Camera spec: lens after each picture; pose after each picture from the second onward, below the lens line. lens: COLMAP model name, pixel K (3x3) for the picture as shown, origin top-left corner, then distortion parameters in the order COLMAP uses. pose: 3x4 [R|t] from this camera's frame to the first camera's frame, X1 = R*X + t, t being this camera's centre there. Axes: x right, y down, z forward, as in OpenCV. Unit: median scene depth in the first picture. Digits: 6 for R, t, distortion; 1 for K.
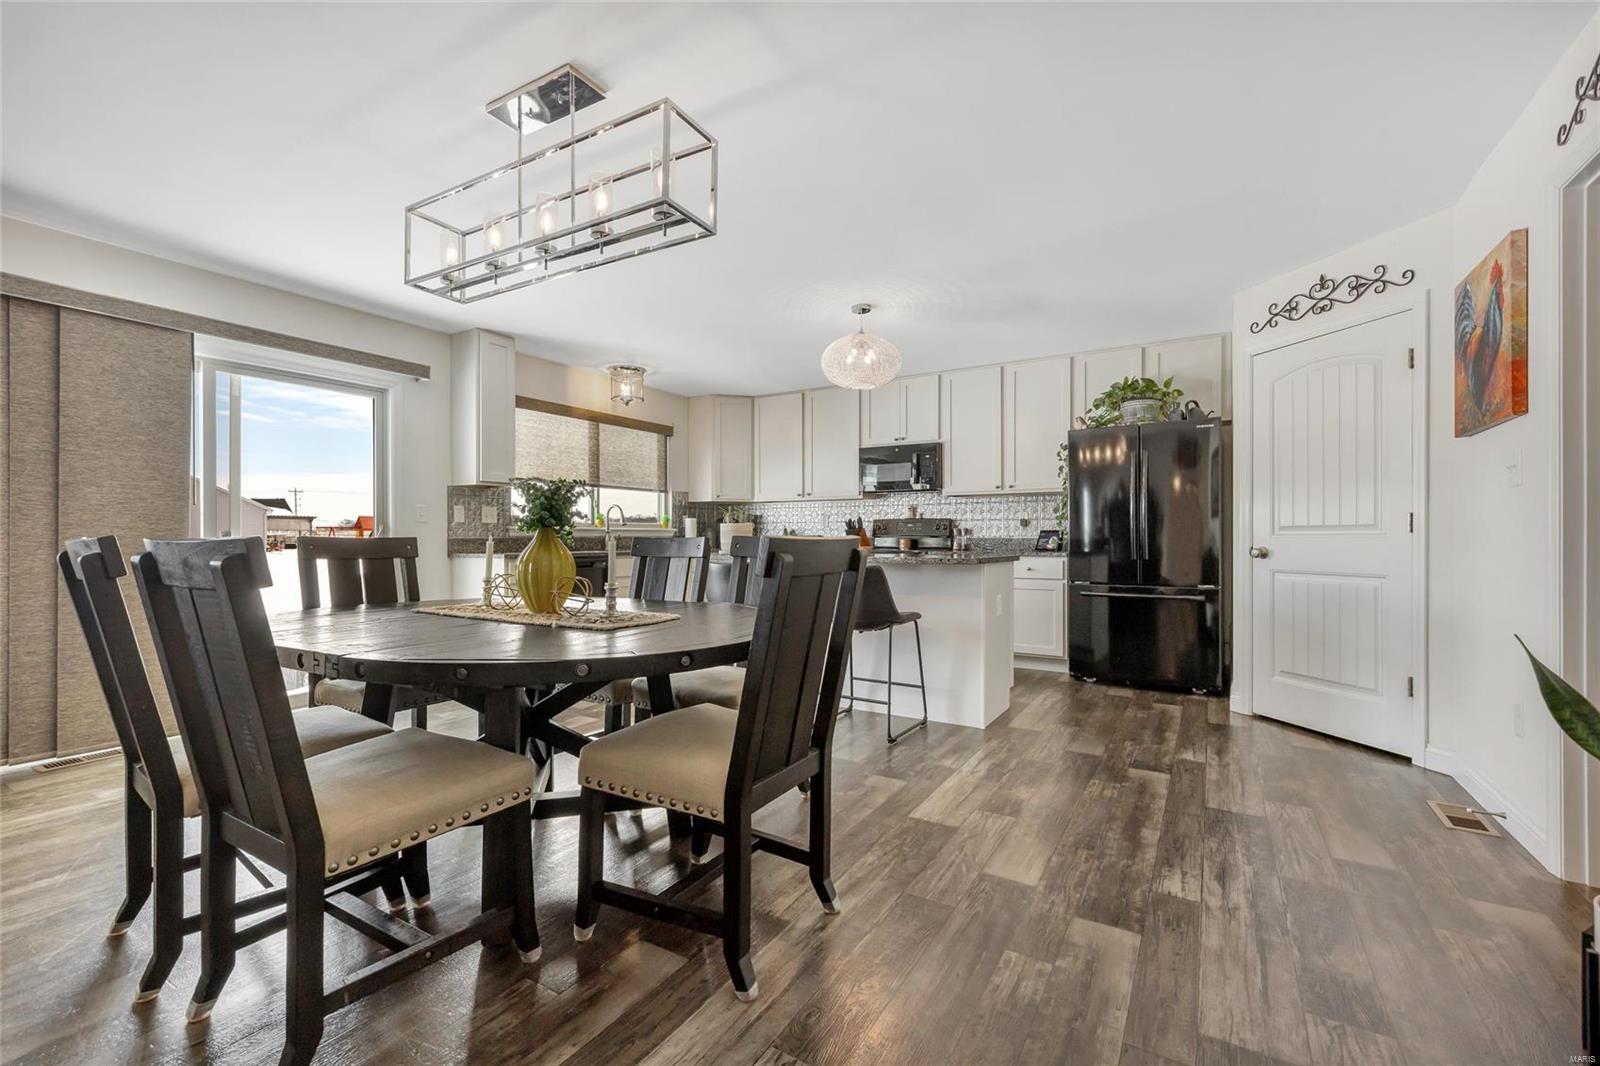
lens RADIAL K [[671.9, 0, 801.7], [0, 671.9, 534.2], [0, 0, 1]] dist [-0.004419, 0.001295]
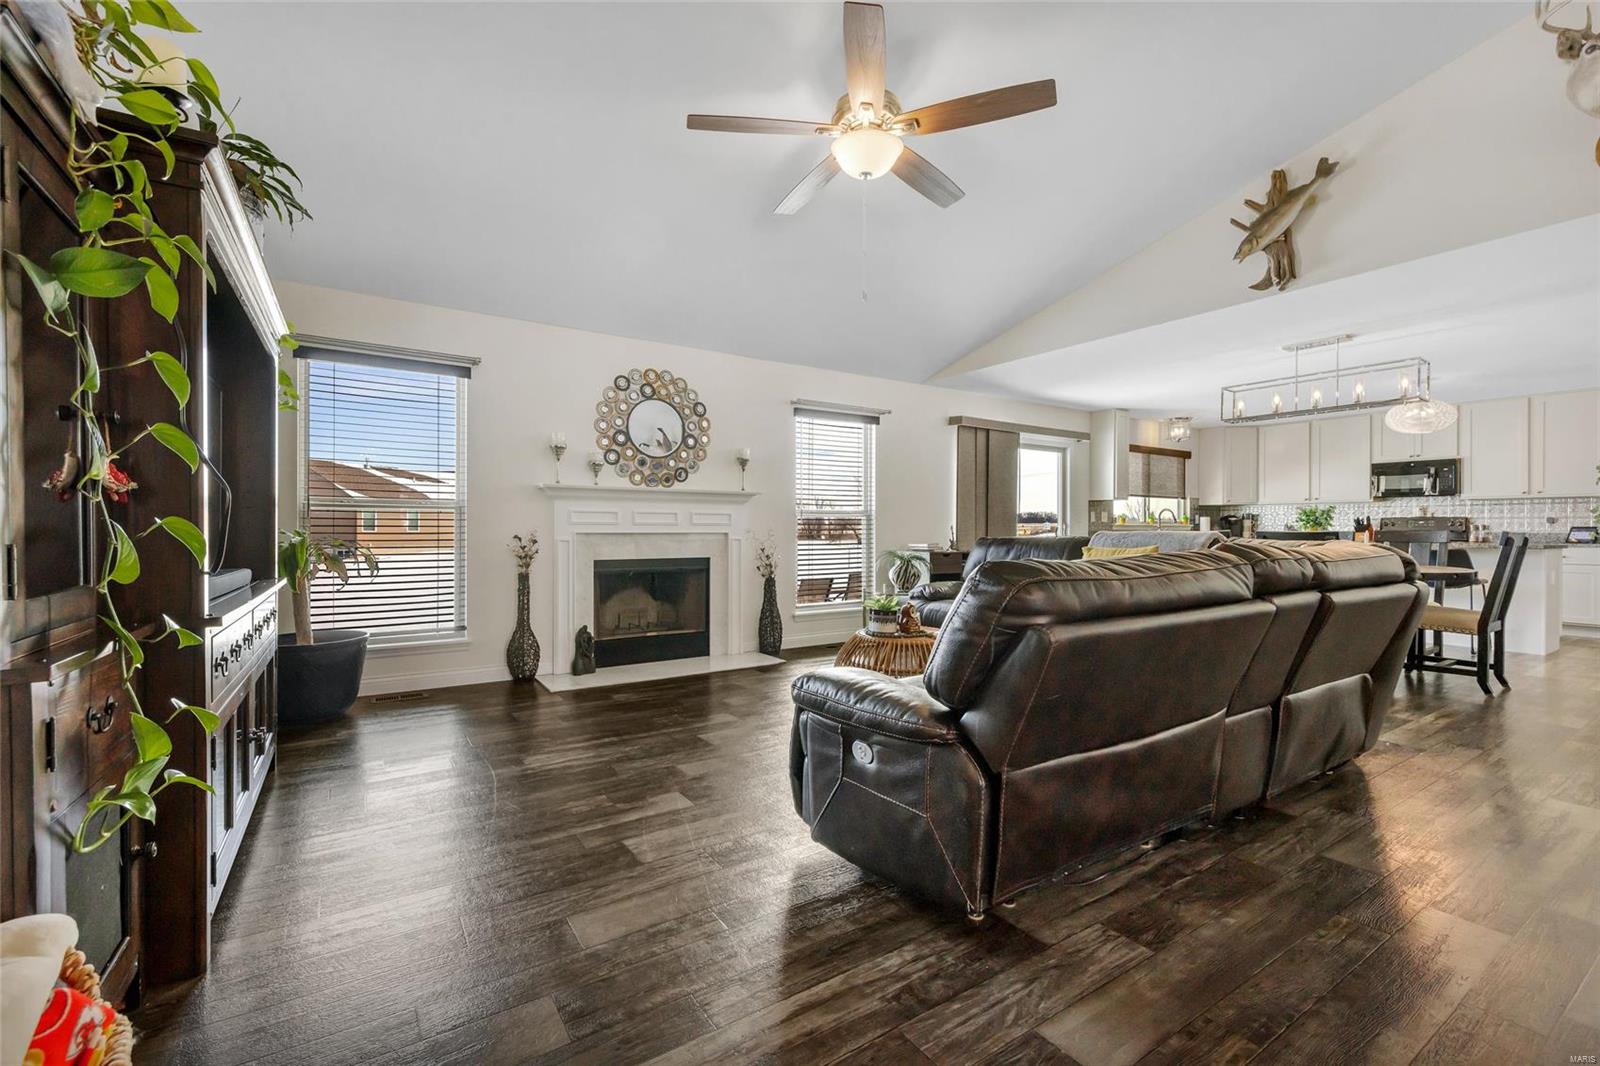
lens RADIAL K [[671.9, 0, 794.3], [0, 671.9, 533.9], [0, 0, 1]] dist [-0.004419, 0.001295]
pose [[0.896046, 0.006623, -0.443912, -0.356303], [-0.002204, 0.999943, 0.010470, -0.002380], [0.443956, -0.008404, 0.896009, -0.700134]]
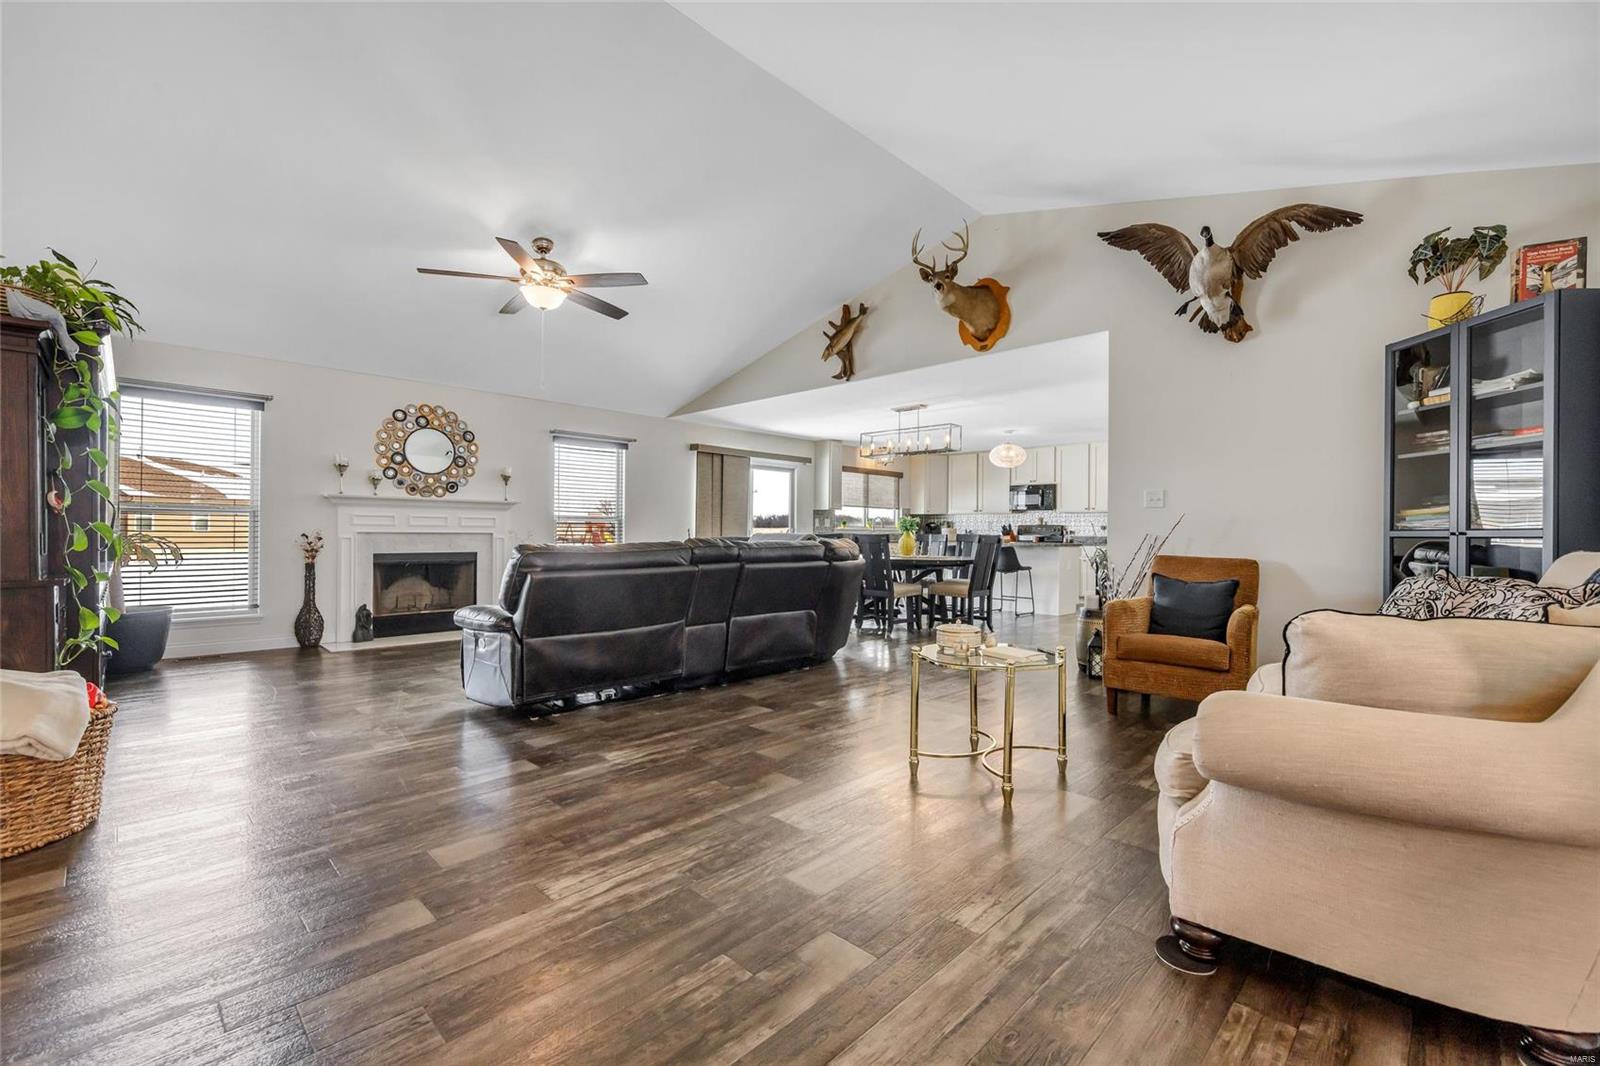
lens RADIAL K [[671.9, 0, 790.7], [0, 671.9, 537.5], [0, 0, 1]] dist [-0.004419, 0.001295]
pose [[0.968649, 0.010785, -0.248200, -0.037793], [-0.008355, 0.999906, 0.010844, -0.003727], [0.248294, -0.008430, 0.968648, -0.935230]]
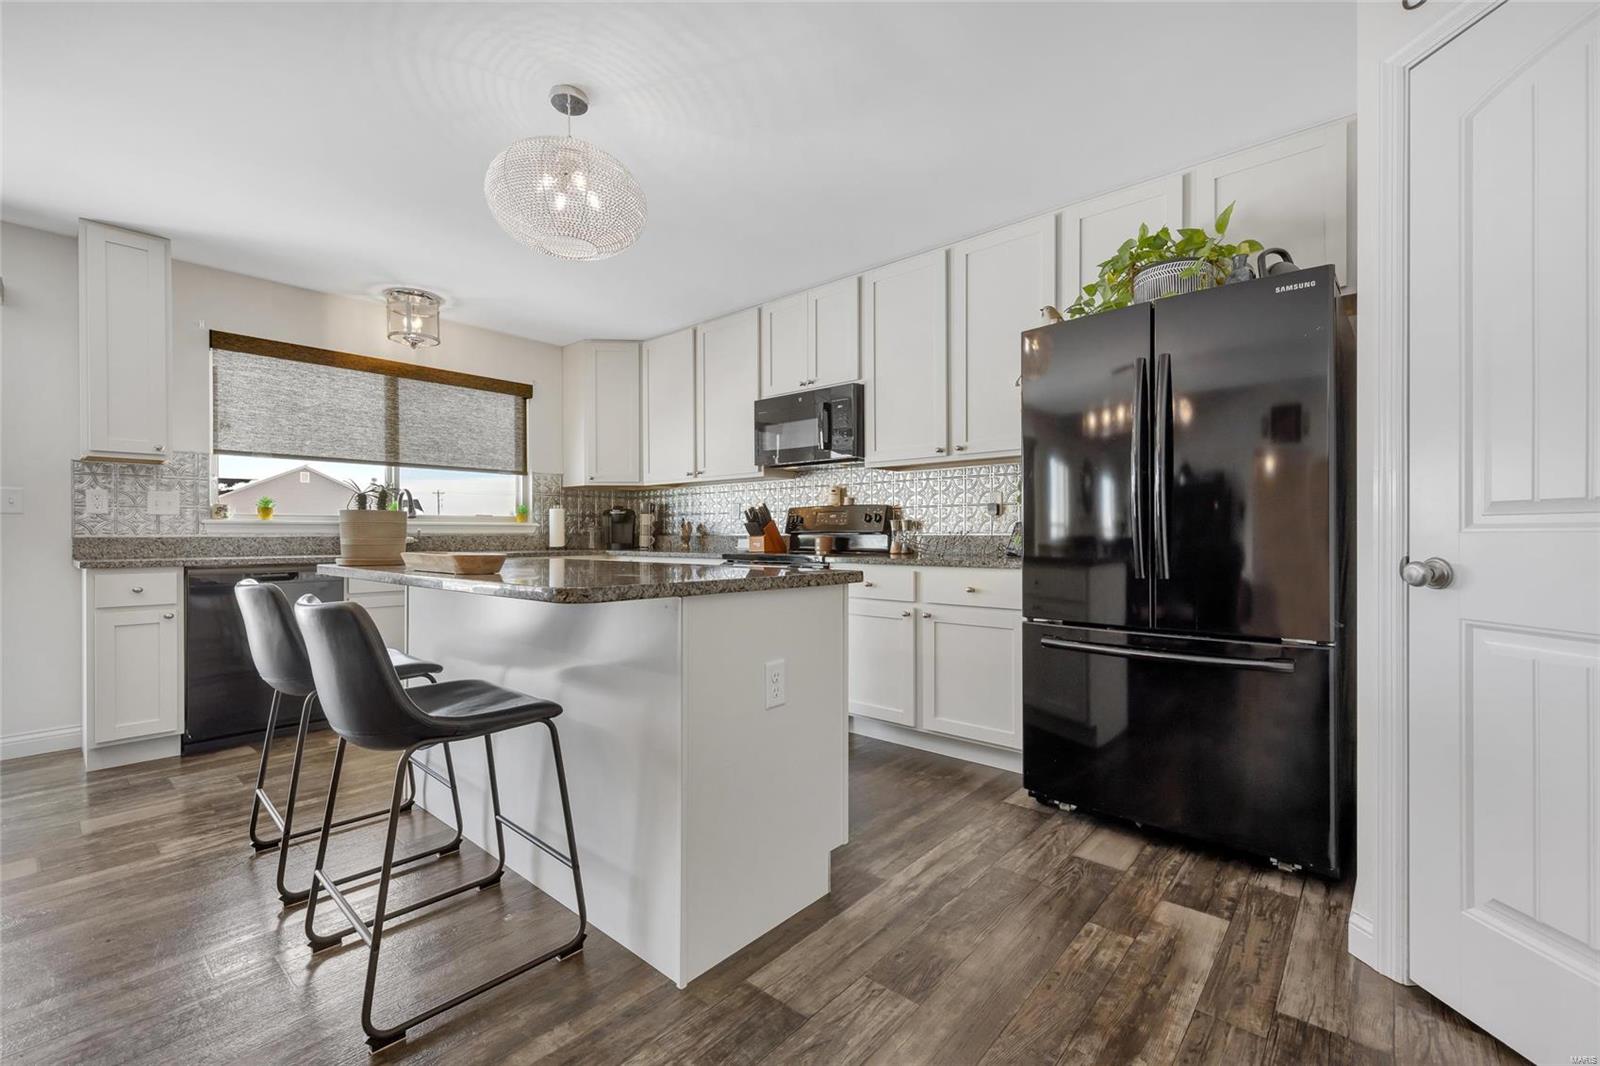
lens RADIAL K [[671.9, 0, 806.0], [0, 671.9, 535.8], [0, 0, 1]] dist [-0.004419, 0.001295]
pose [[0.986960, -0.002581, -0.160947, 0.252185], [0.003626, 0.999974, 0.006201, 0.002044], [0.160927, -0.006703, 0.986944, 0.362246]]
